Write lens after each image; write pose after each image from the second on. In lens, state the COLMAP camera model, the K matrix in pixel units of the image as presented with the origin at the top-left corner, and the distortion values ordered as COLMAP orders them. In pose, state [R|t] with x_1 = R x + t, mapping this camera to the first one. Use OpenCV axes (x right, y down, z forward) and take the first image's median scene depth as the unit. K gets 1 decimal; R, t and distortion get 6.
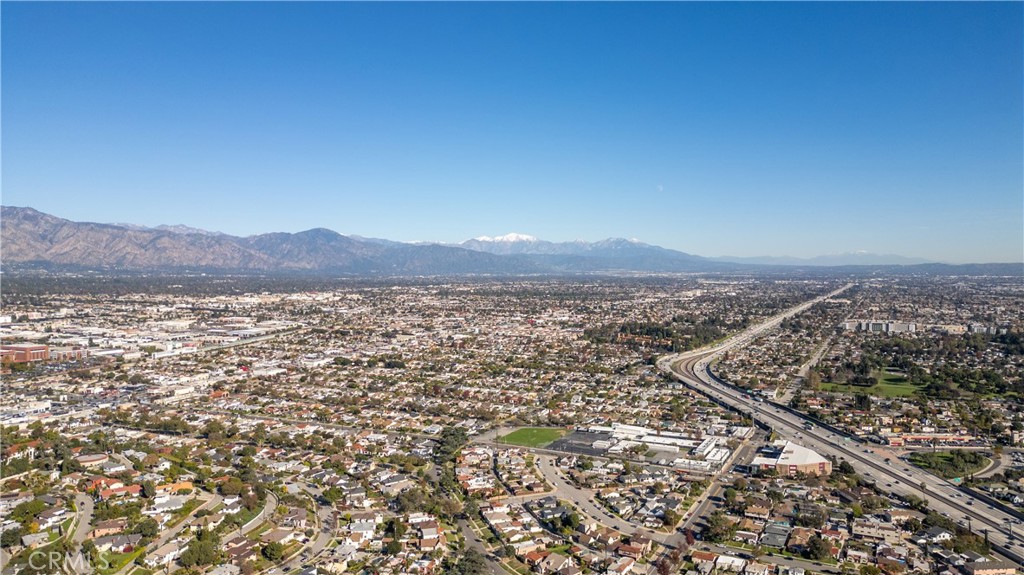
lens RADIAL K [[714.9, 0, 520.8], [0, 714.9, 284.5], [0, 0, 1]] dist [0.071488, -0.070353]
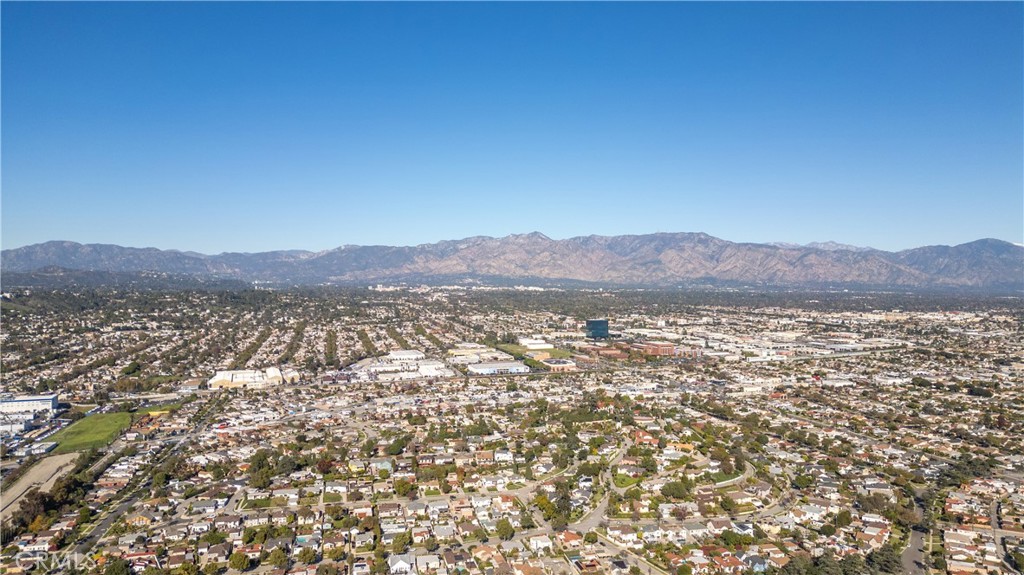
lens RADIAL K [[714.9, 0, 513.6], [0, 714.9, 282.4], [0, 0, 1]] dist [0.071488, -0.070353]
pose [[0.656233, 0.003018, -0.754552, 0.076053], [-0.021893, 0.999647, -0.015042, 0.000162], [0.754241, 0.026391, 0.656067, -0.028901]]
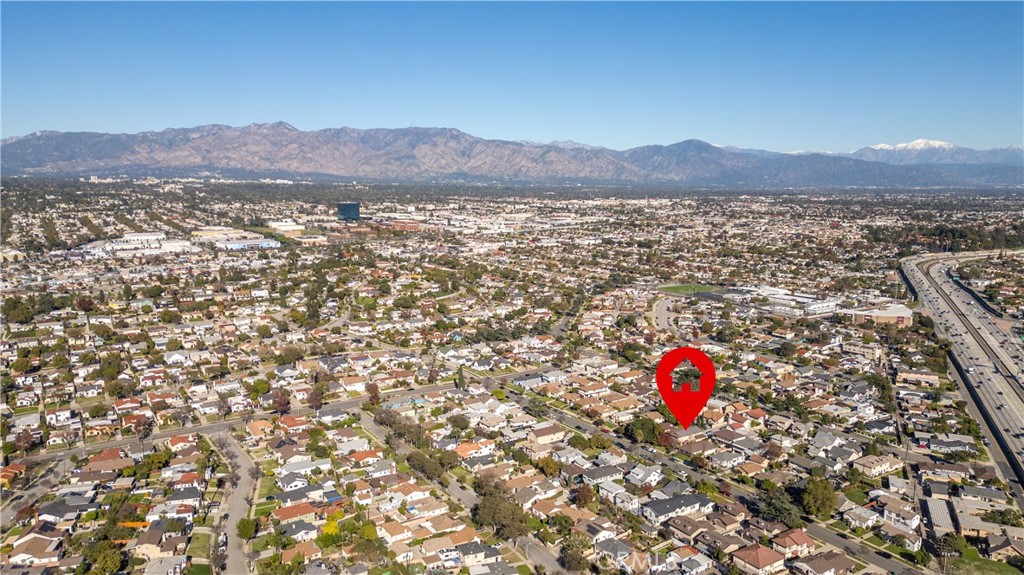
lens RADIAL K [[714.9, 0, 518.1], [0, 714.9, 290.0], [0, 0, 1]] dist [0.071488, -0.070353]
pose [[0.871180, 0.078618, -0.484629, 0.127964], [-0.016534, 0.991234, 0.131080, 0.019802], [0.490686, -0.106182, 0.864843, -0.076234]]
